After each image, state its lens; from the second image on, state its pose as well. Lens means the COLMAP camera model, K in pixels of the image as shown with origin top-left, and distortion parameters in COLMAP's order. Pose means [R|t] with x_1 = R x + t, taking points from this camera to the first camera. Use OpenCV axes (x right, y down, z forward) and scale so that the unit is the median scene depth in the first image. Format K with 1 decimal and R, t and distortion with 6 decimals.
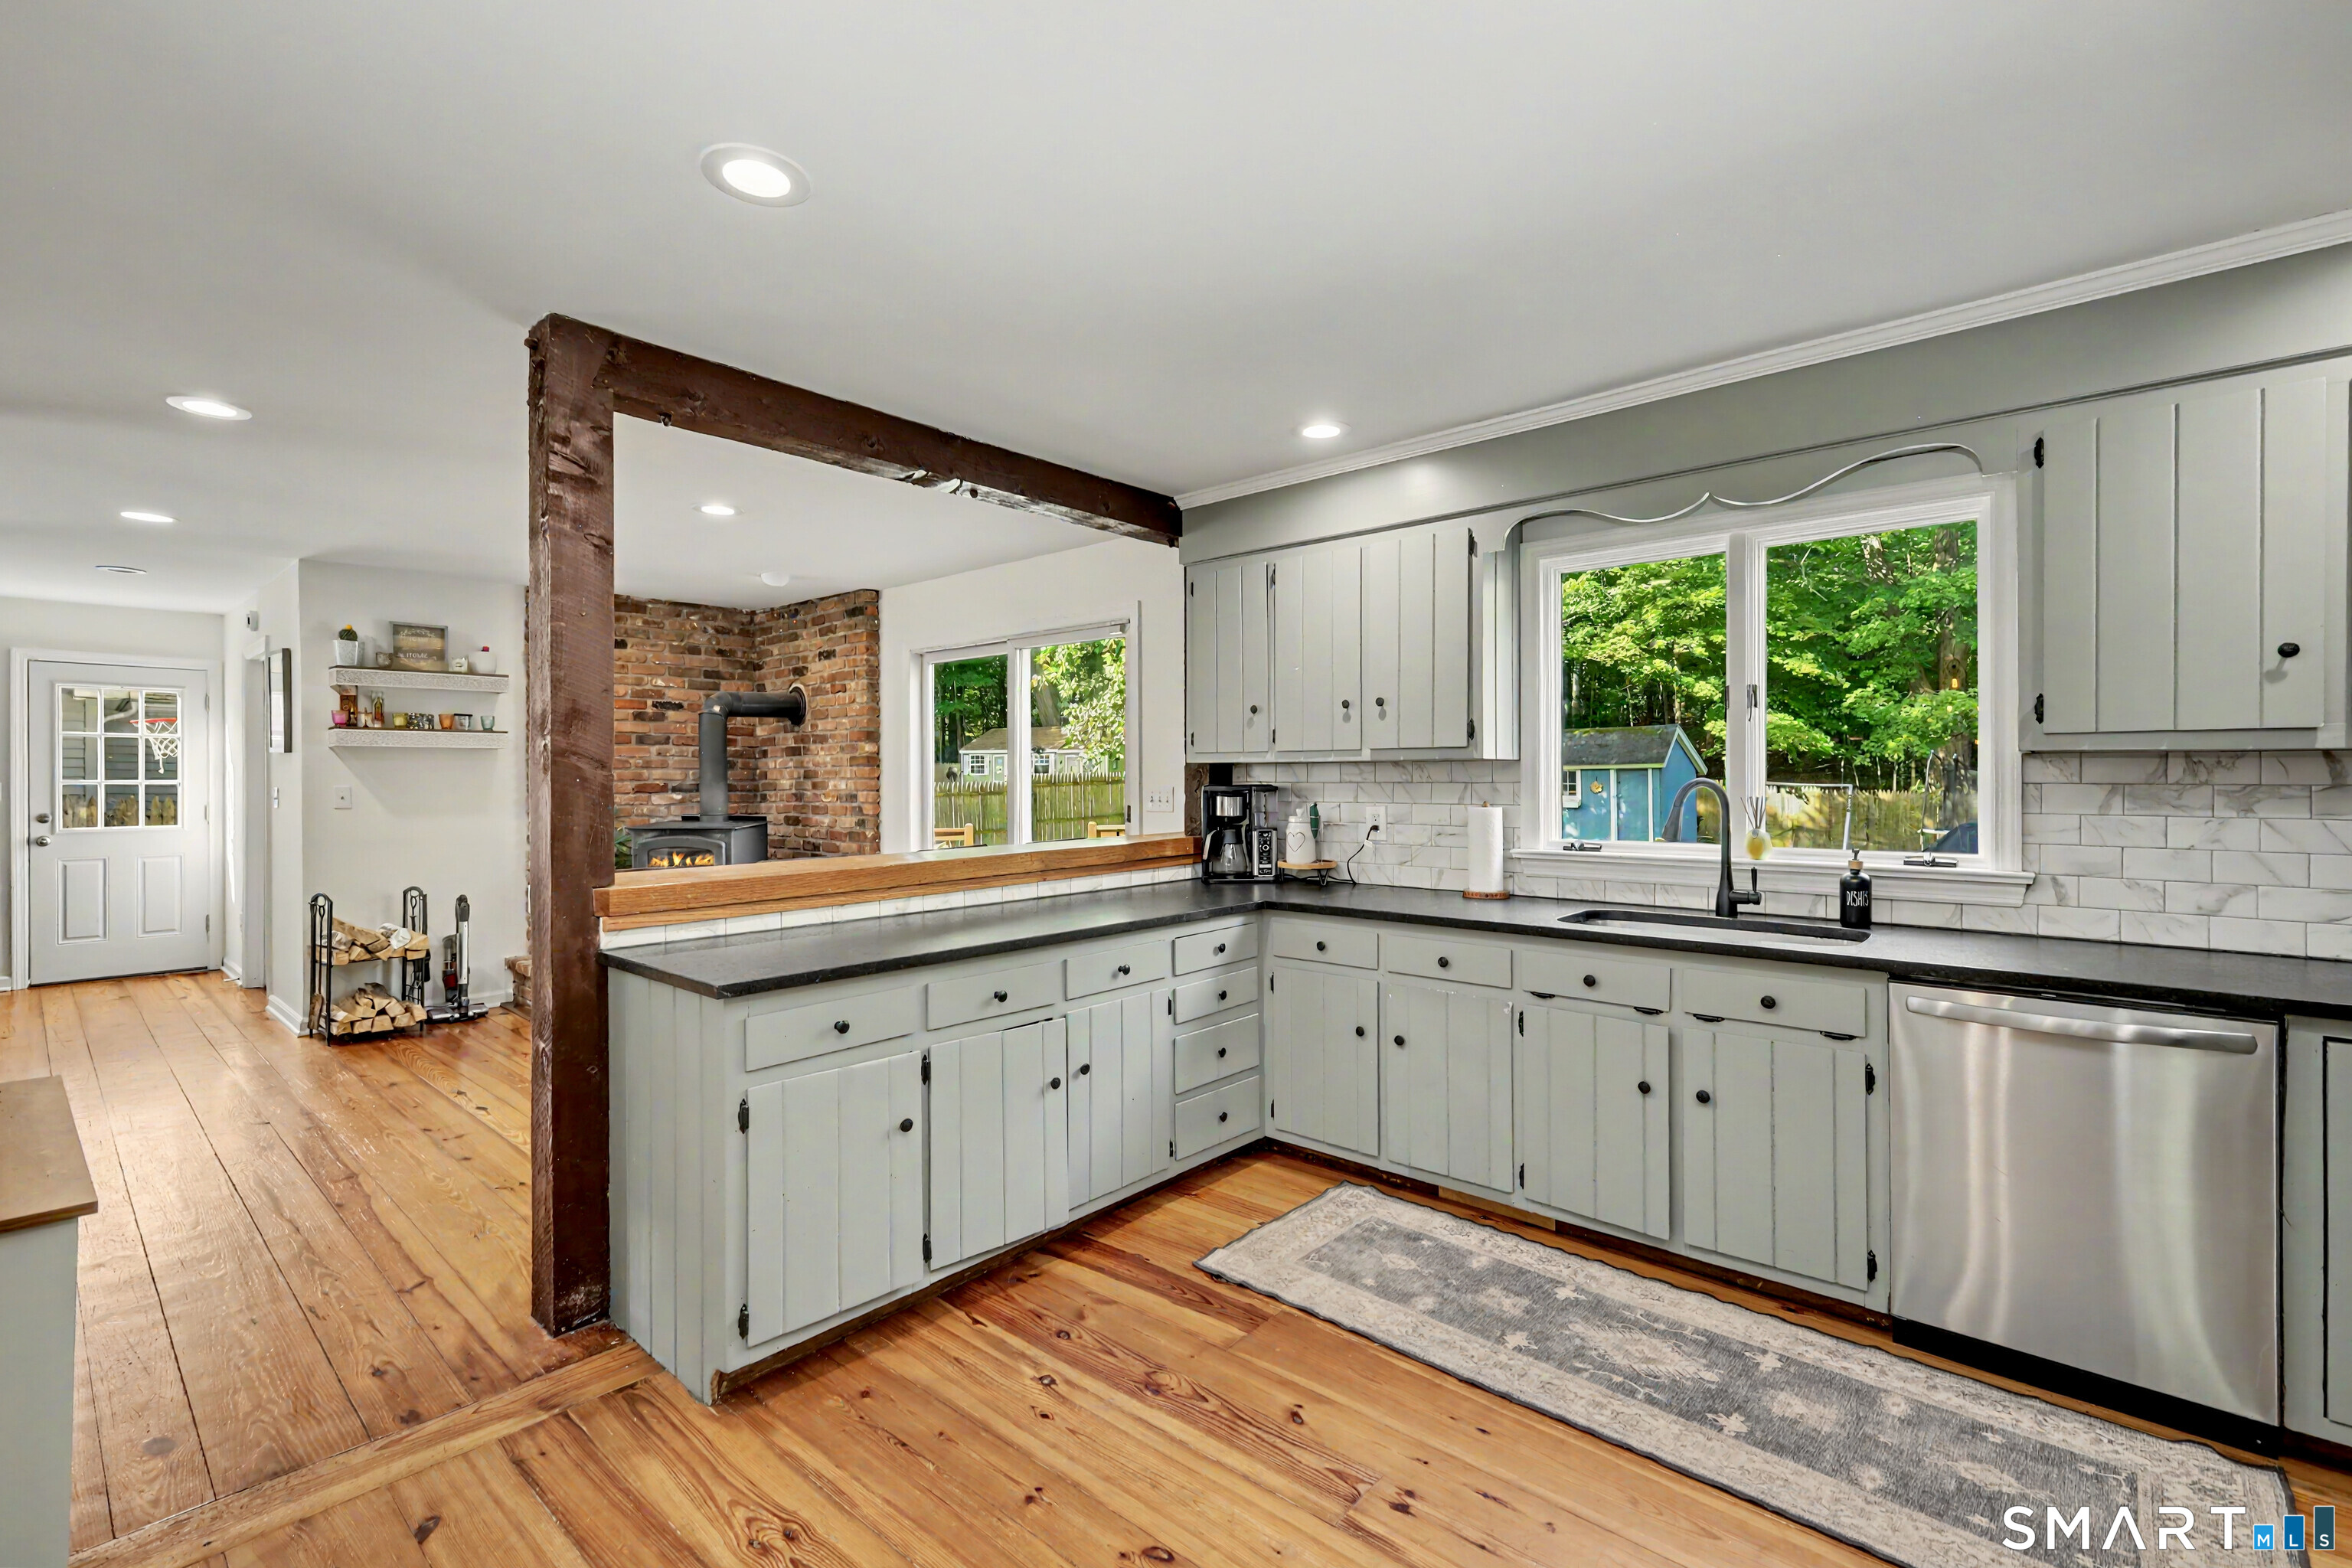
lens RADIAL K [[1033.0, 0, 1178.2], [0, 1033.0, 777.6], [0, 0, 1]] dist [0.002647, 0.000040]
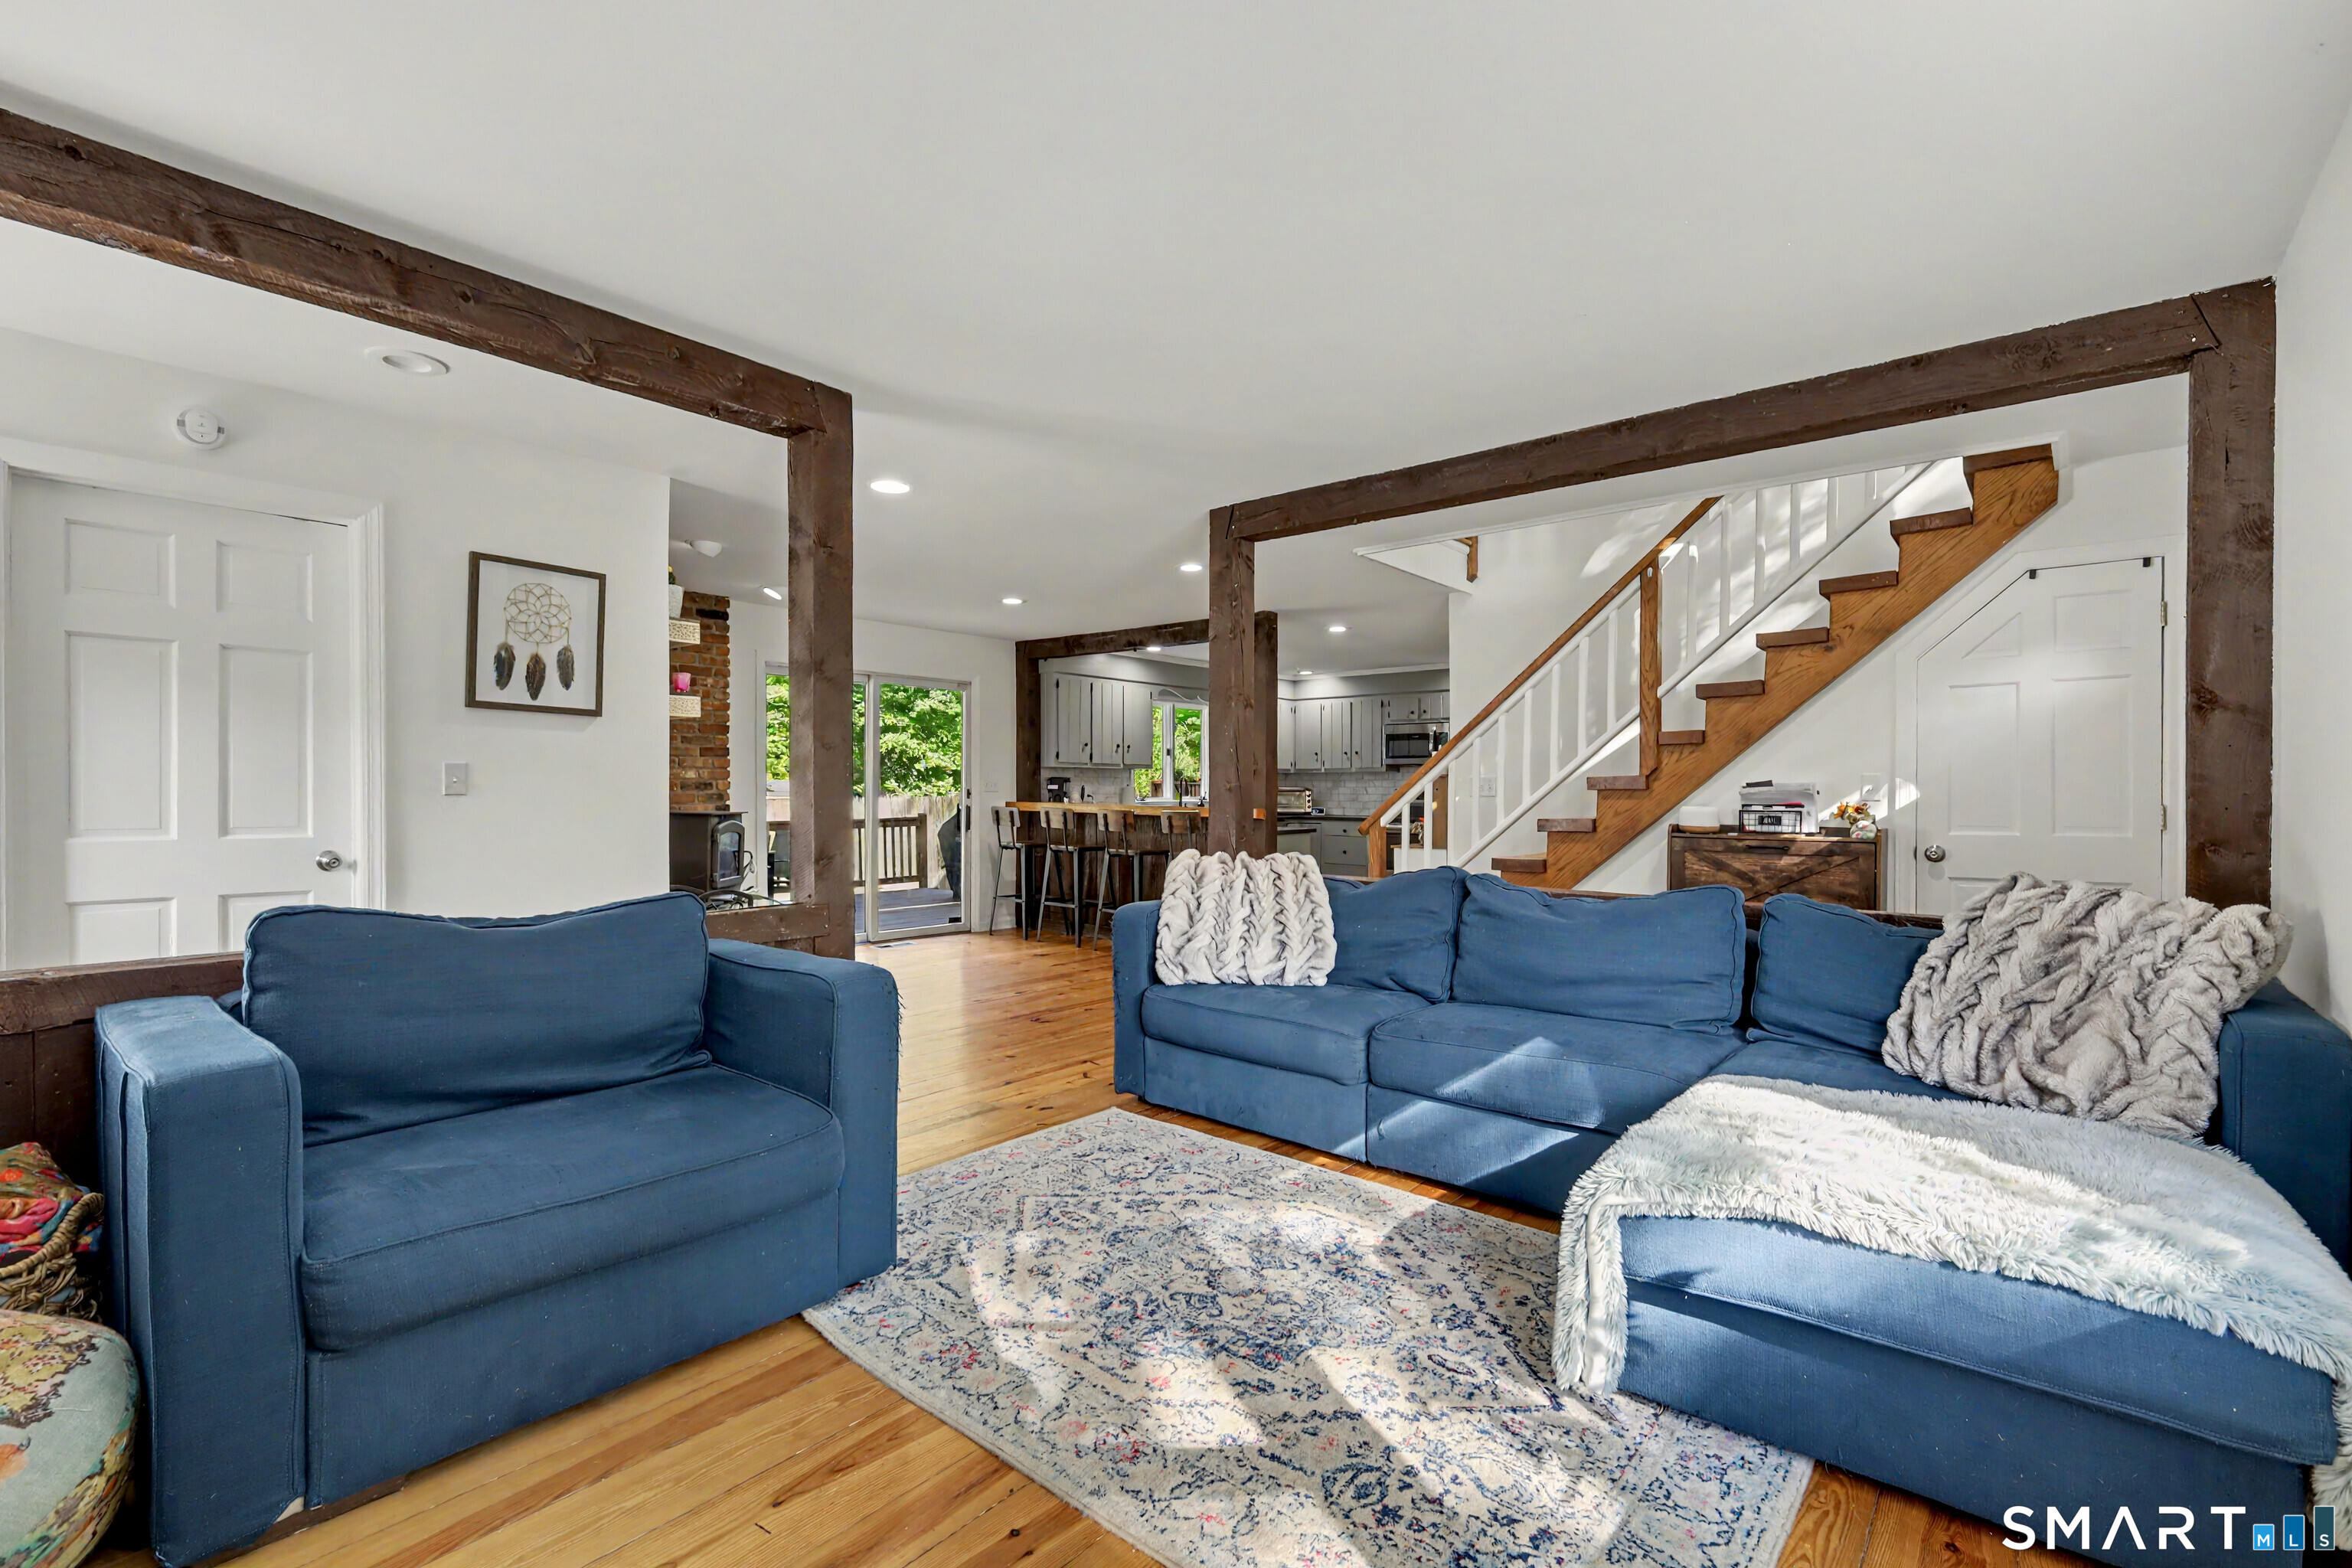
lens RADIAL K [[1039.6, 0, 1169.1], [0, 1039.6, 793.3], [0, 0, 1]] dist [0.033177, -0.000050]
pose [[-0.015314, -0.003119, 0.999878, -2.497086], [-0.004010, 0.999987, 0.003058, 0.039072], [-0.999875, -0.003962, -0.015326, 0.944904]]
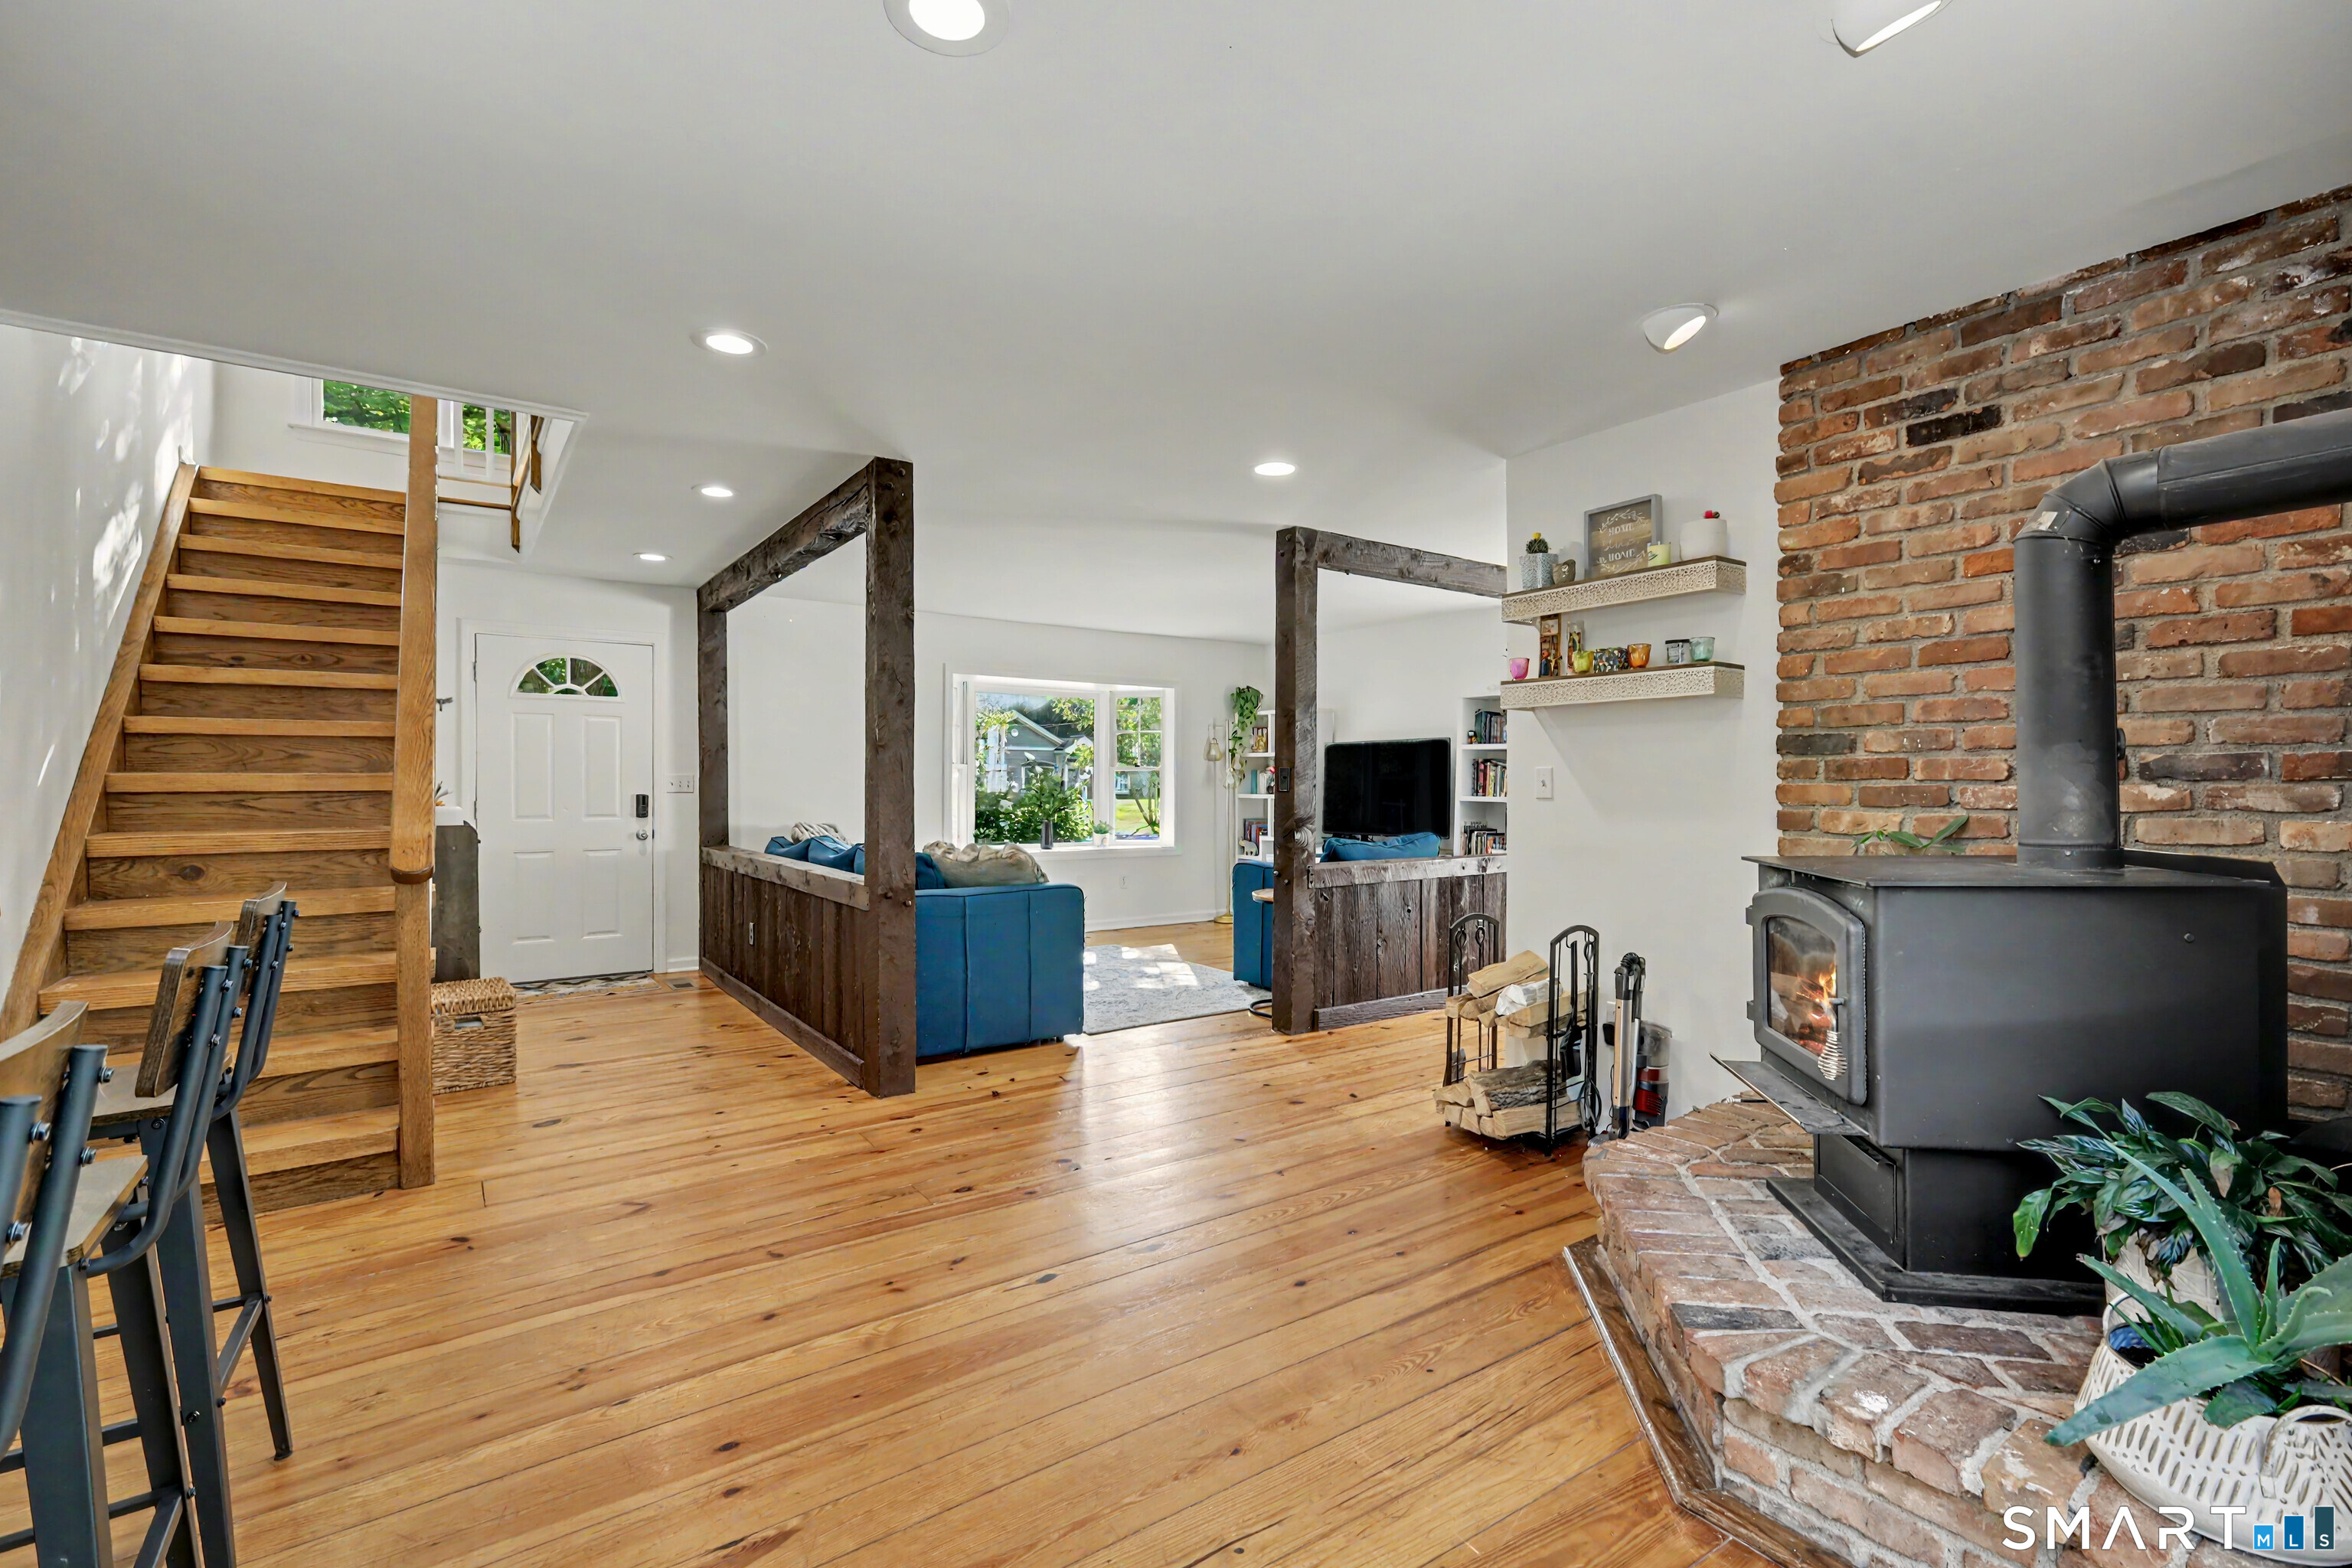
lens RADIAL K [[1044.7, 0, 1173.0], [0, 1044.7, 794.0], [0, 0, 1]] dist [0.001985, 0.000466]
pose [[-0.231346, 0.011644, -0.972802, -0.103481], [-0.000046, 0.999928, 0.011980, 0.027566], [0.972872, 0.002817, -0.231329, 1.416139]]
